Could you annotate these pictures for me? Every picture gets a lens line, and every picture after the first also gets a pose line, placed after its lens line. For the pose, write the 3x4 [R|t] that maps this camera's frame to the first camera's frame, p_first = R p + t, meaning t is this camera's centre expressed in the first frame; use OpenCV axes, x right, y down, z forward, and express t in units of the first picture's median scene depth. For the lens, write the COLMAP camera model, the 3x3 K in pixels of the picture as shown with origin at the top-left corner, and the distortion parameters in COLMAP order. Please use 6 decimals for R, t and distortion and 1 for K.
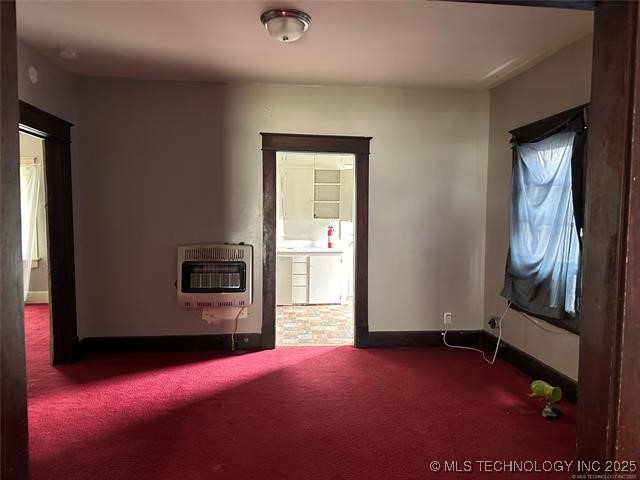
lens RADIAL K [[444.9, 0, 320.0], [0, 444.9, 240.0], [0, 0, 1]] dist [0.068676, -0.001478]
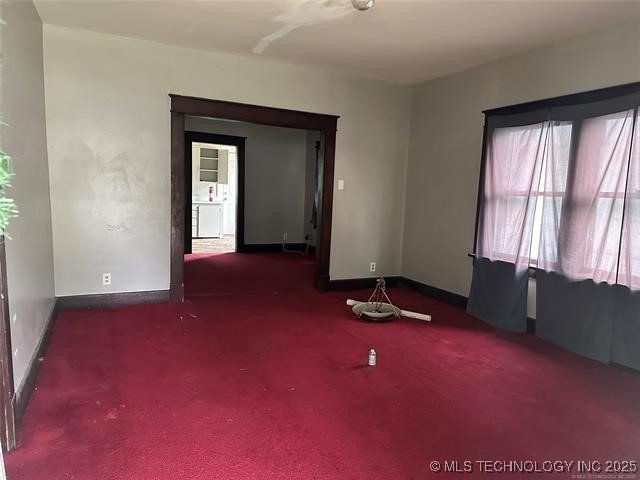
lens RADIAL K [[444.9, 0, 320.0], [0, 444.9, 240.0], [0, 0, 1]] dist [0.068676, -0.001478]
pose [[0.939308, -0.008897, 0.342959, -0.158831], [-0.017309, 0.997162, 0.073275, 0.032463], [-0.342637, -0.074764, 0.936488, -0.576728]]
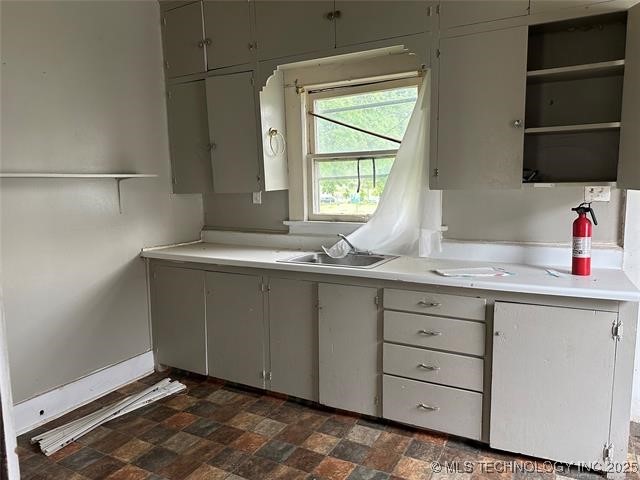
lens RADIAL K [[444.9, 0, 320.0], [0, 444.9, 240.0], [0, 0, 1]] dist [0.068676, -0.001478]
pose [[0.829386, 0.047540, -0.556650, 0.051581], [-0.008115, 0.997293, 0.073082, -0.031007], [0.558617, -0.056096, 0.827527, 0.665381]]
